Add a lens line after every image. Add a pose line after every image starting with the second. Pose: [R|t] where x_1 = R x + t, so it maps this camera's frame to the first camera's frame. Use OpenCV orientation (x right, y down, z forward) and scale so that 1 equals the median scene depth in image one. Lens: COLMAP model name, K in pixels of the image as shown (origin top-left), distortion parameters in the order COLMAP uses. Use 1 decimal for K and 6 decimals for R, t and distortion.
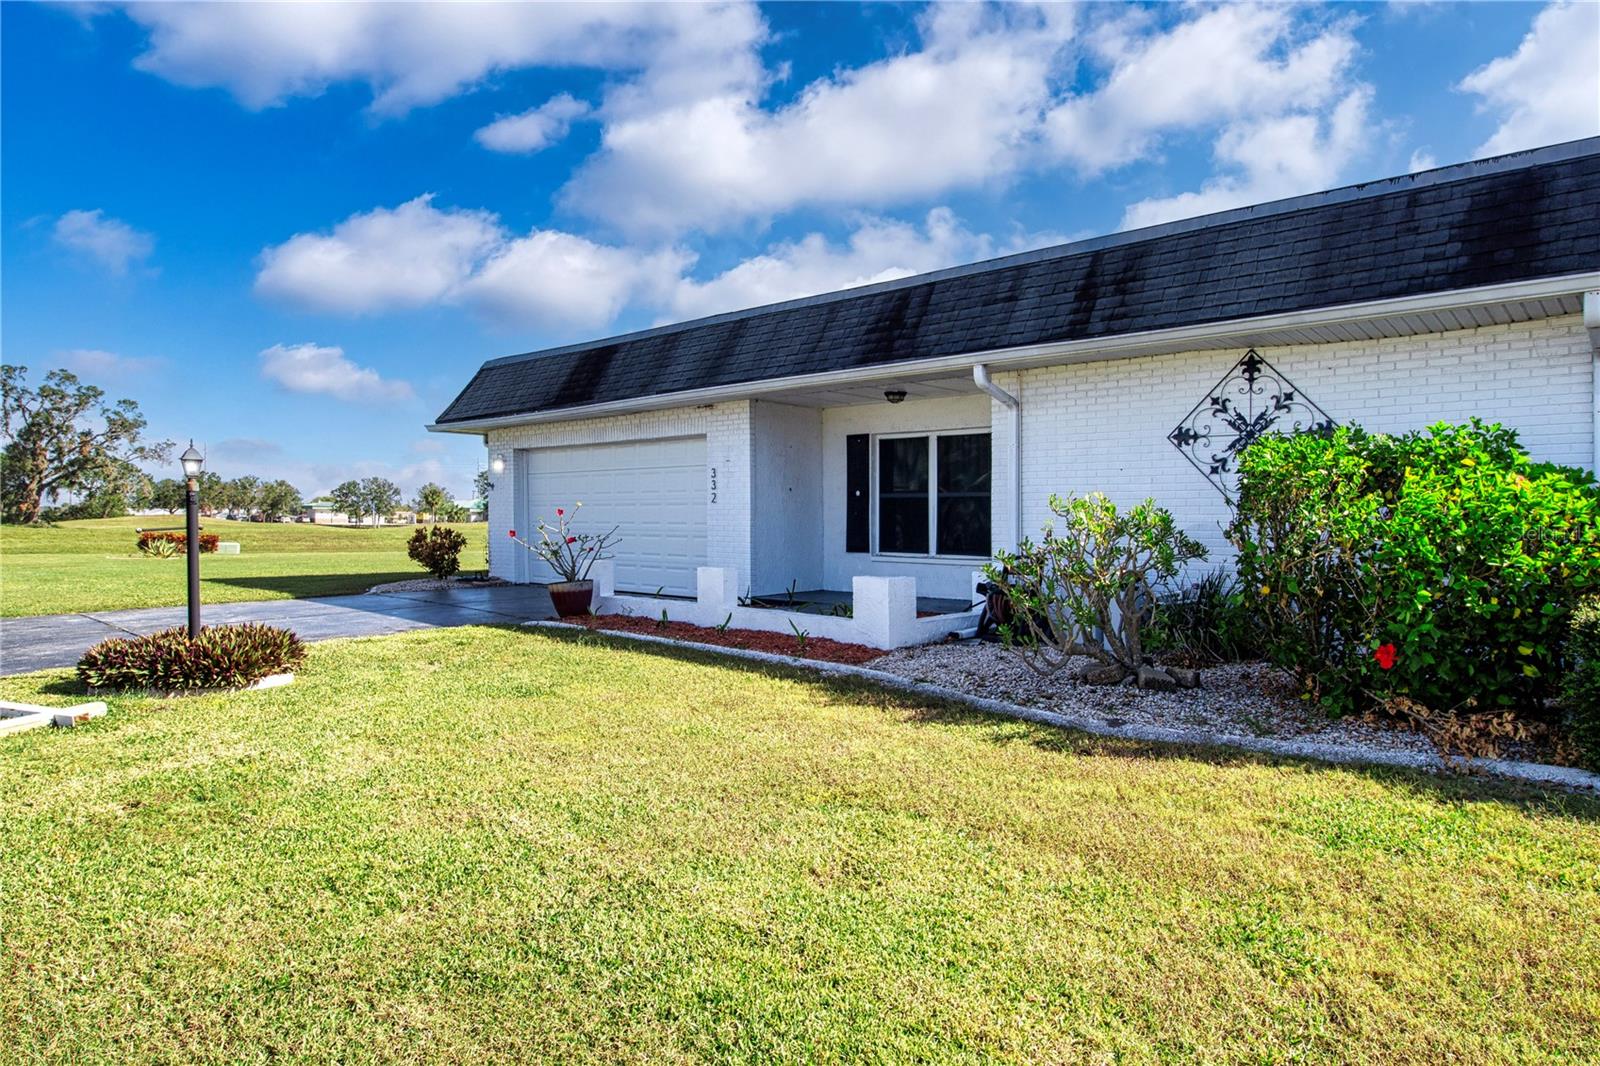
lens RADIAL K [[999.6, 0, 800.0], [0, 999.6, 533.0], [0, 0, 1]] dist [-0.003027, -0.000133]
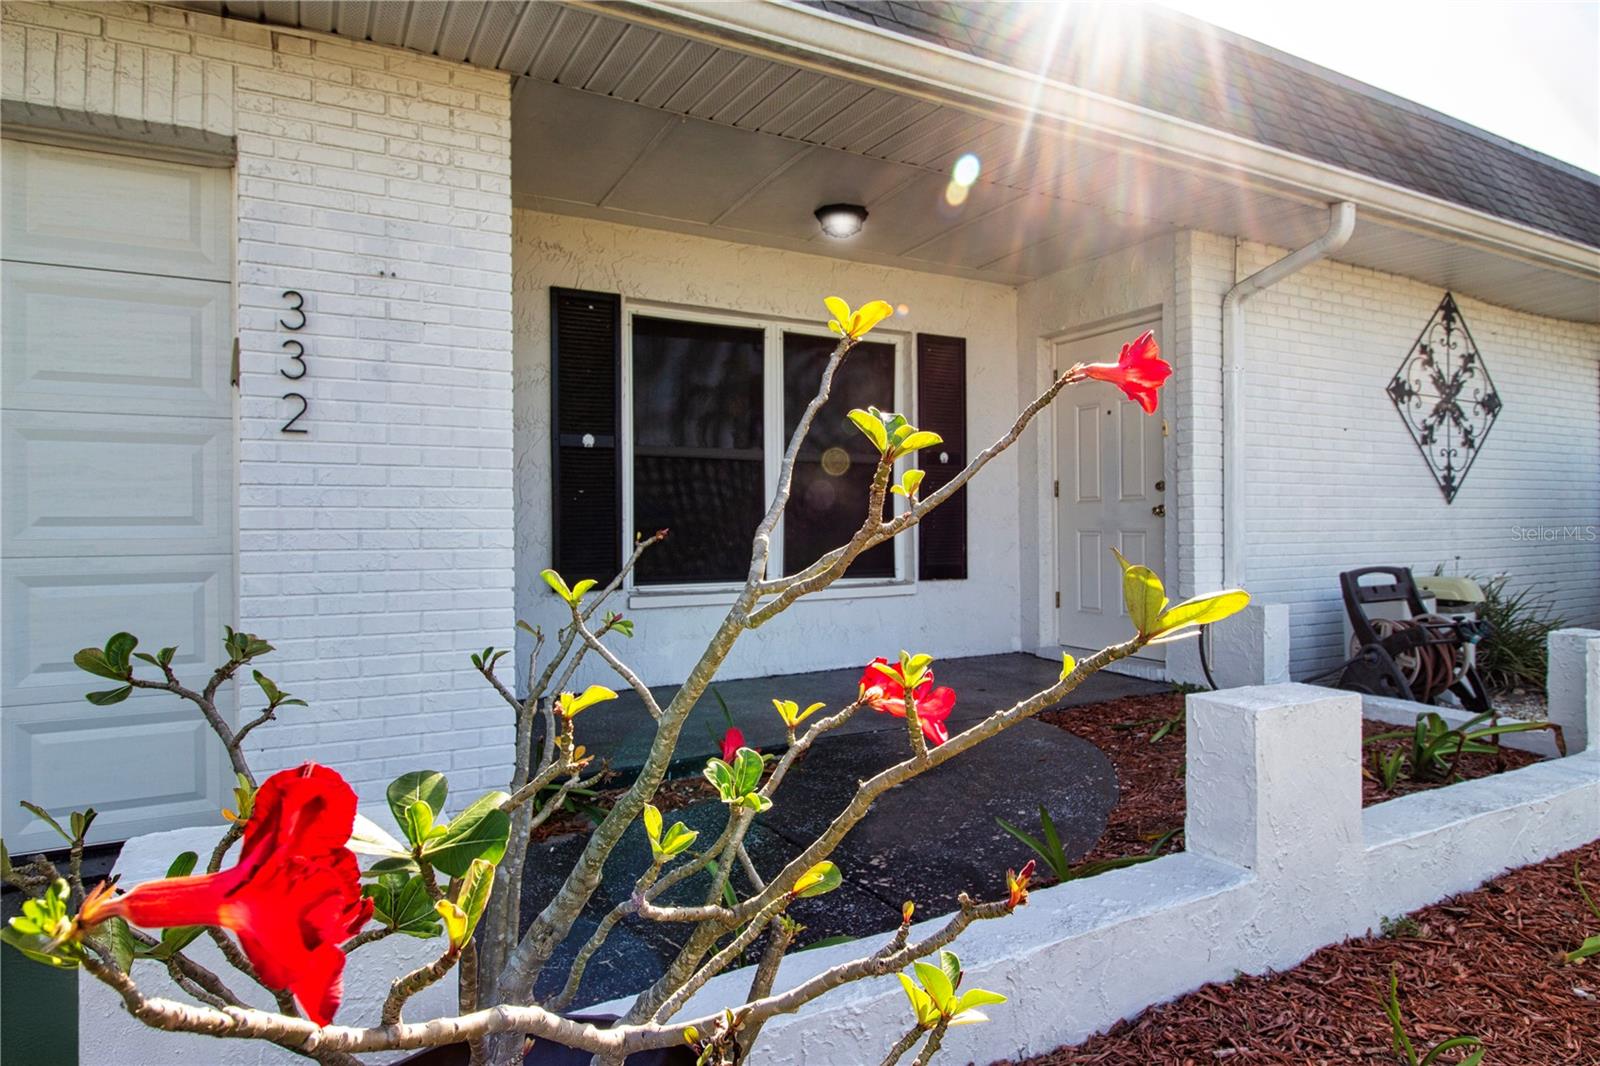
lens RADIAL K [[939.3, 0, 800.0], [0, 939.3, 533.0], [0, 0, 1]] dist [-0.000912, -0.000357]
pose [[0.305271, -0.015012, 0.952147, -0.410782], [0.019425, 0.999766, 0.009535, -0.007397], [-0.952067, 0.015584, 0.305491, 1.217119]]
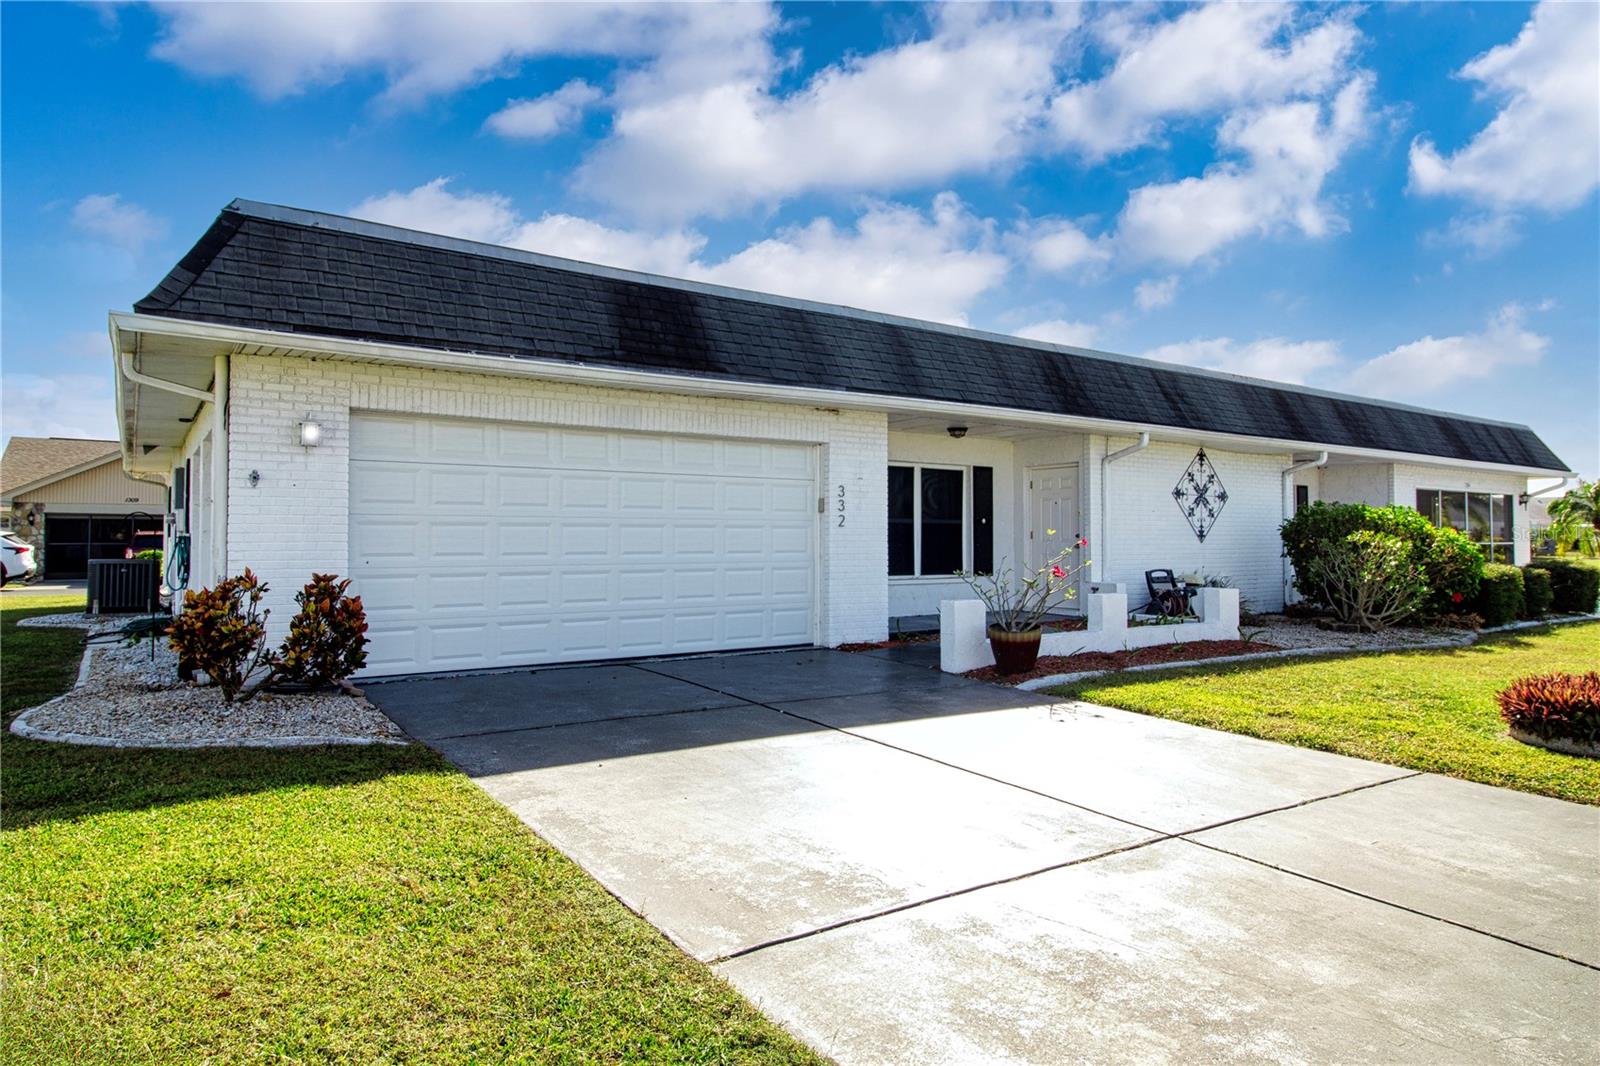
lens RADIAL K [[999.6, 0, 800.0], [0, 999.6, 533.0], [0, 0, 1]] dist [-0.003027, -0.000133]
pose [[0.198779, 0.001894, 0.980042, -1.385415], [0.011604, 0.999923, -0.004287, -0.030761], [-0.979976, 0.012225, 0.198742, 1.295666]]
